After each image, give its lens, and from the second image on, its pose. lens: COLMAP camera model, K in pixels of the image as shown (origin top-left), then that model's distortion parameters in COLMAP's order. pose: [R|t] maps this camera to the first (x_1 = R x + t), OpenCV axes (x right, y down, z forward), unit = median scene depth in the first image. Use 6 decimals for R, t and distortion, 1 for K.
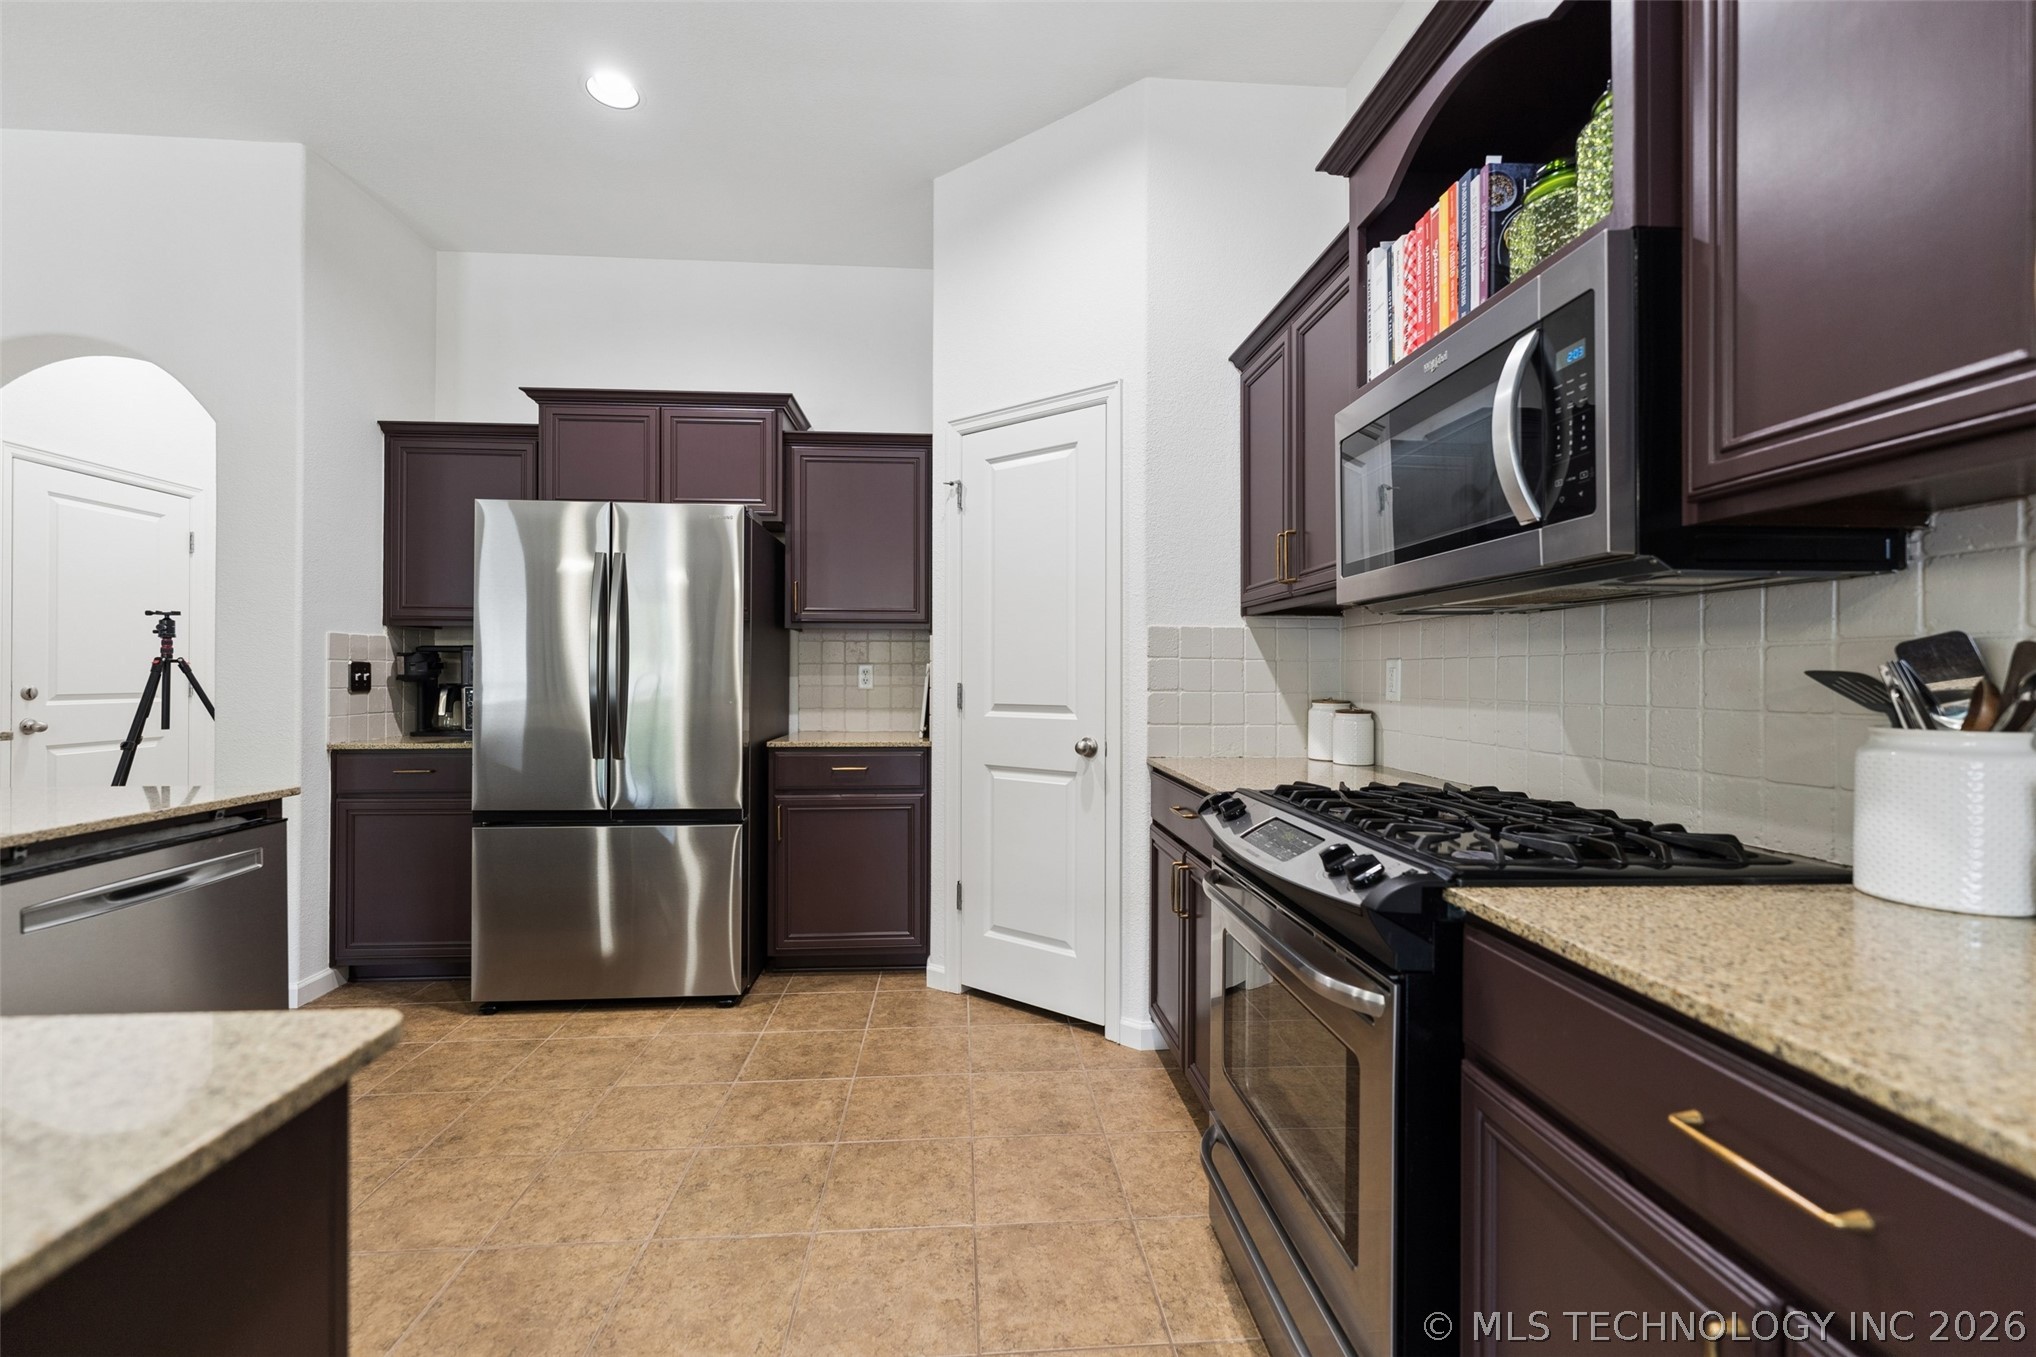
lens RADIAL K [[824.7, 0, 1006.6], [0, 824.7, 670.8], [0, 0, 1]] dist [0.002324, -0.000998]
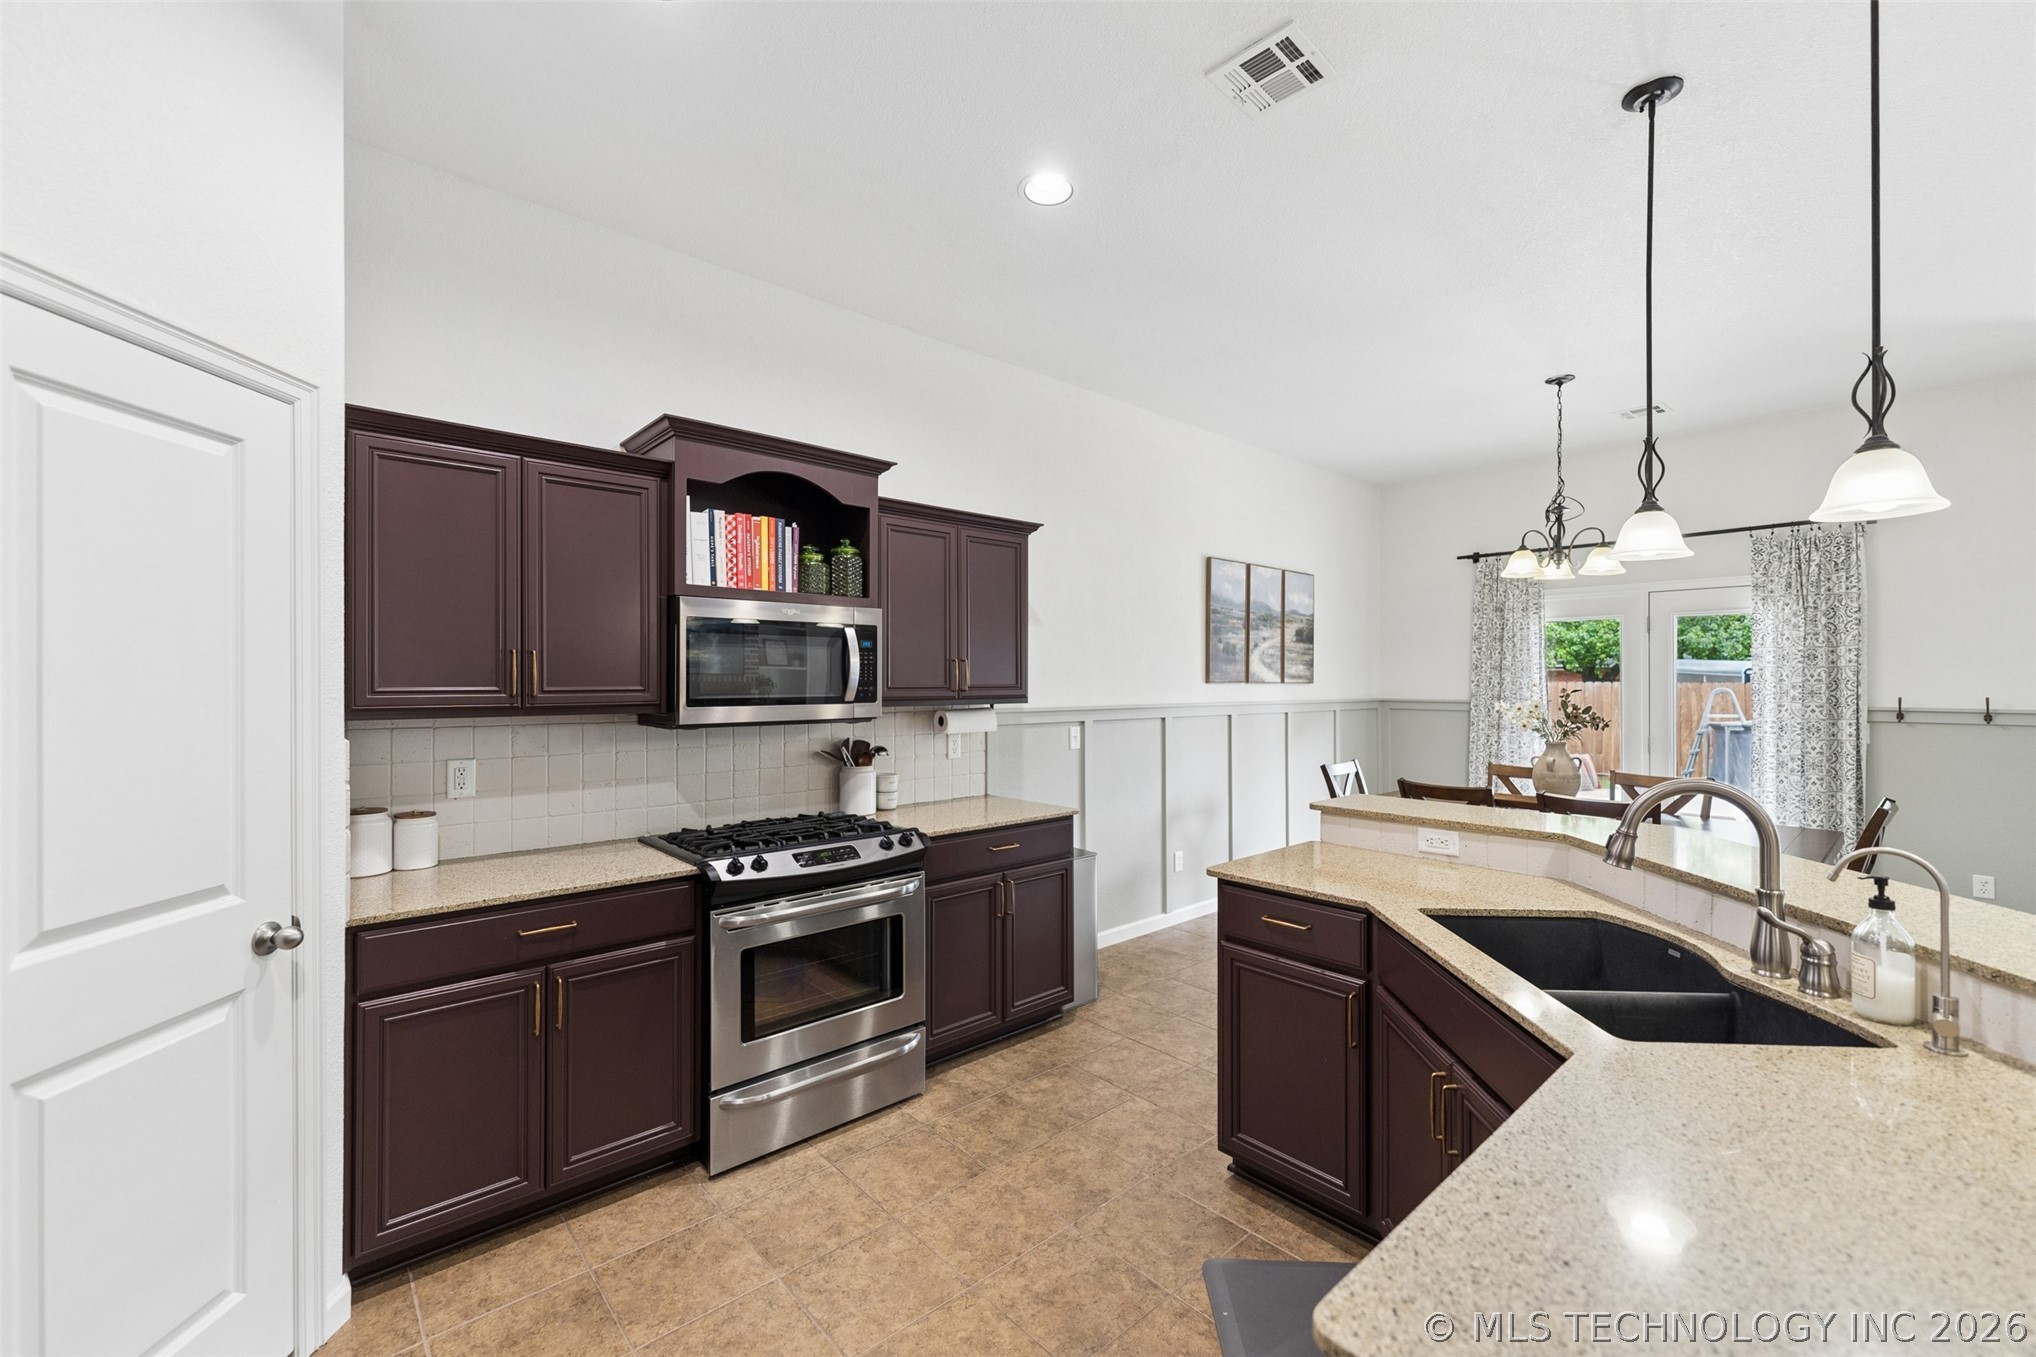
lens RADIAL K [[824.7, 0, 1007.6], [0, 824.7, 679.1], [0, 0, 1]] dist [0.002324, -0.000998]
pose [[-0.602640, -0.003304, 0.798006, -0.955035], [-0.007262, 0.999973, -0.001344, -0.138883], [-0.797980, -0.006605, -0.602648, 1.199358]]
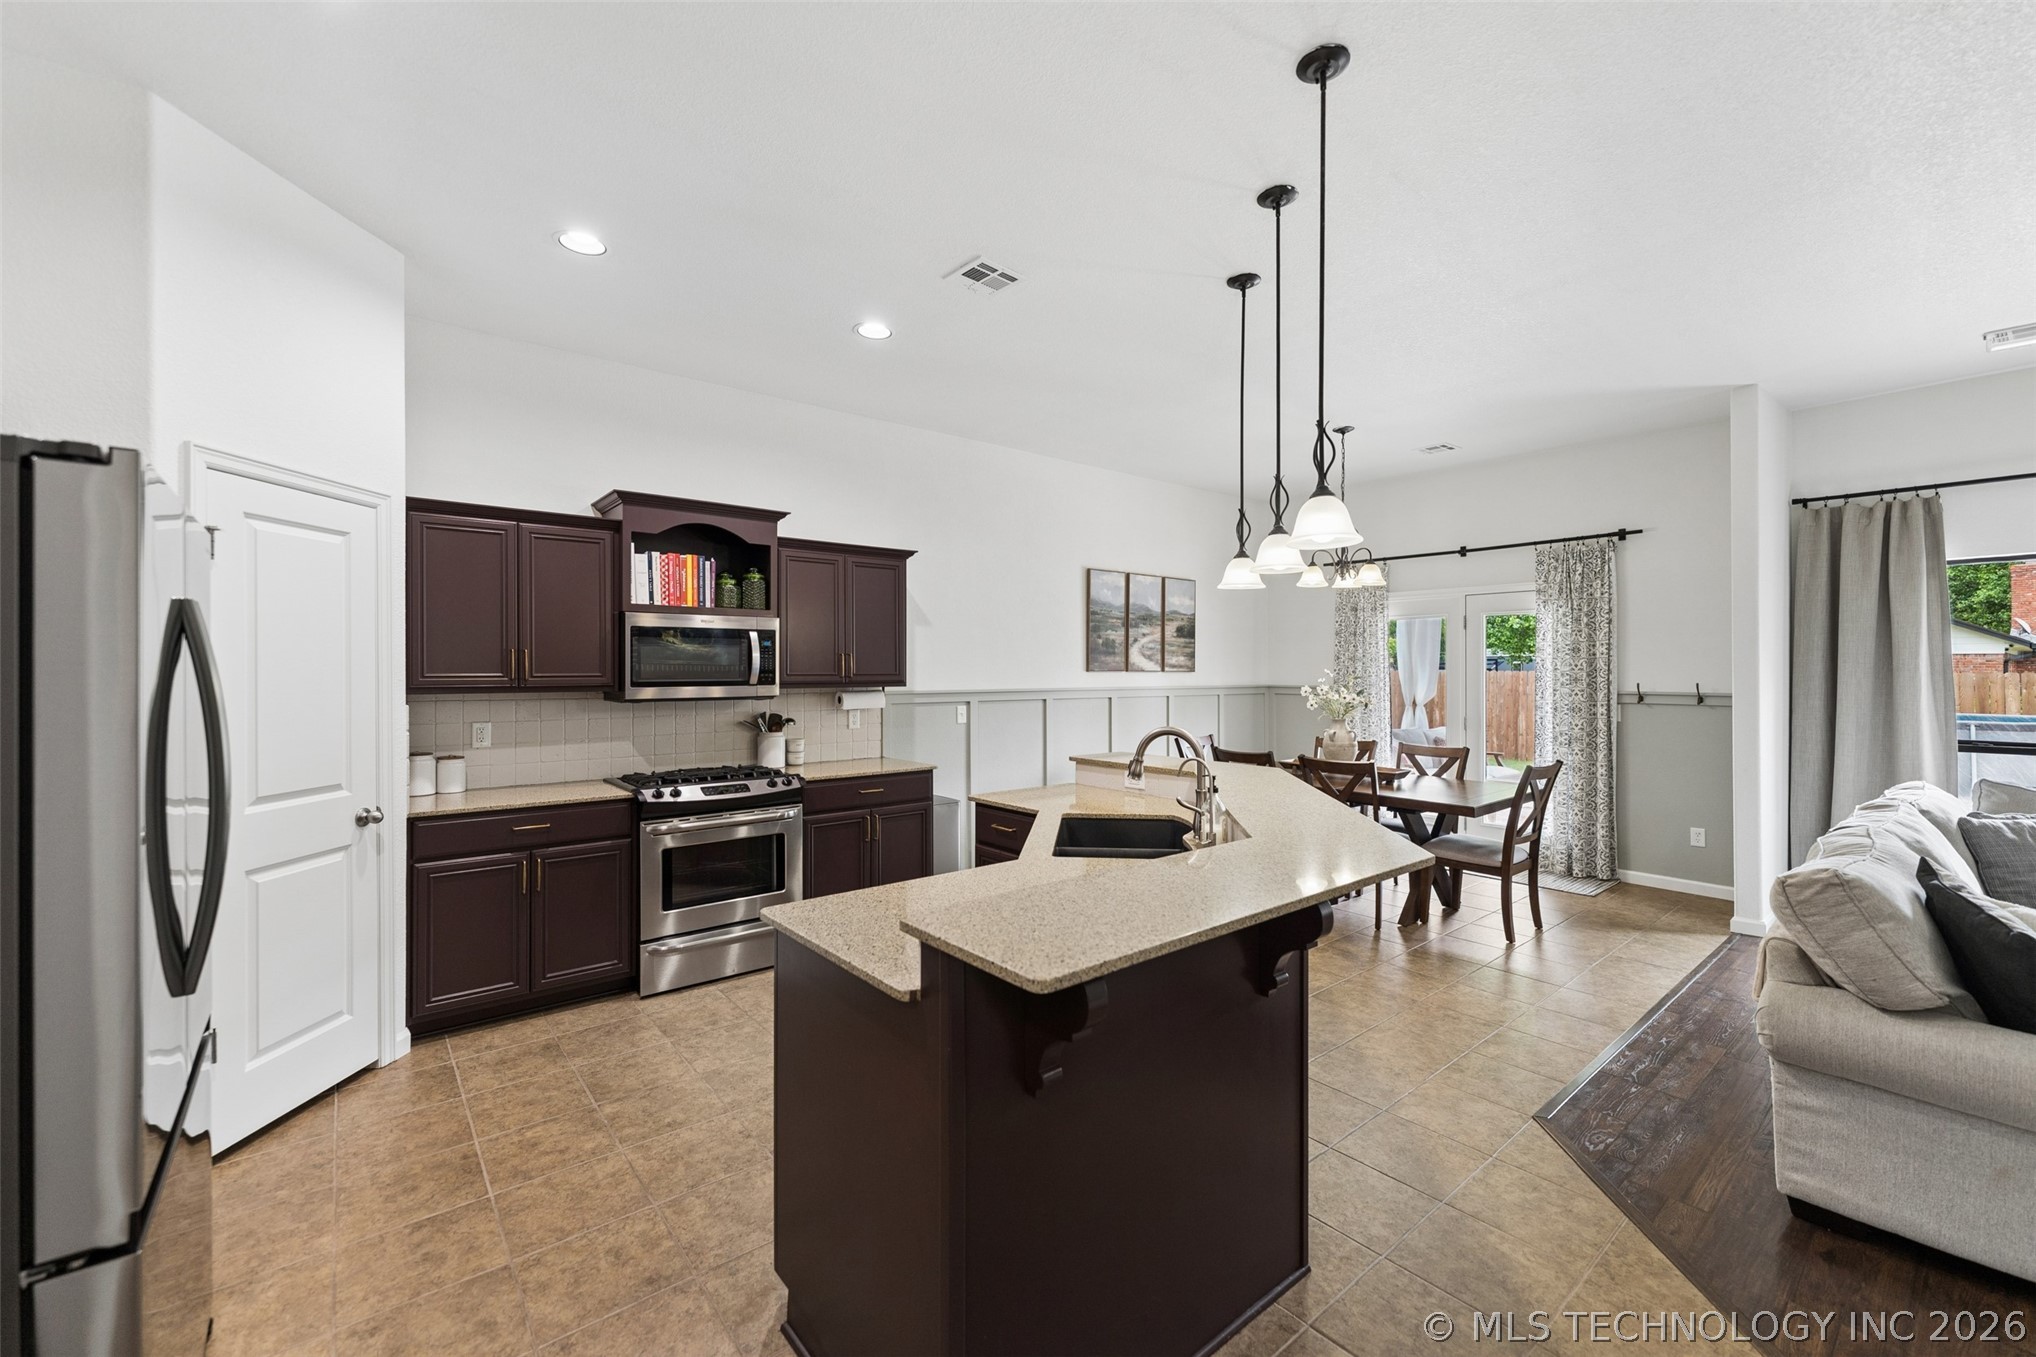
lens RADIAL K [[824.7, 0, 1012.6], [0, 824.7, 670.2], [0, 0, 1]] dist [0.002324, -0.000998]
pose [[-0.570843, -0.005200, 0.821043, -1.659330], [-0.007164, 0.999973, 0.001353, -0.141423], [-0.821028, -0.005110, -0.570865, 1.185223]]
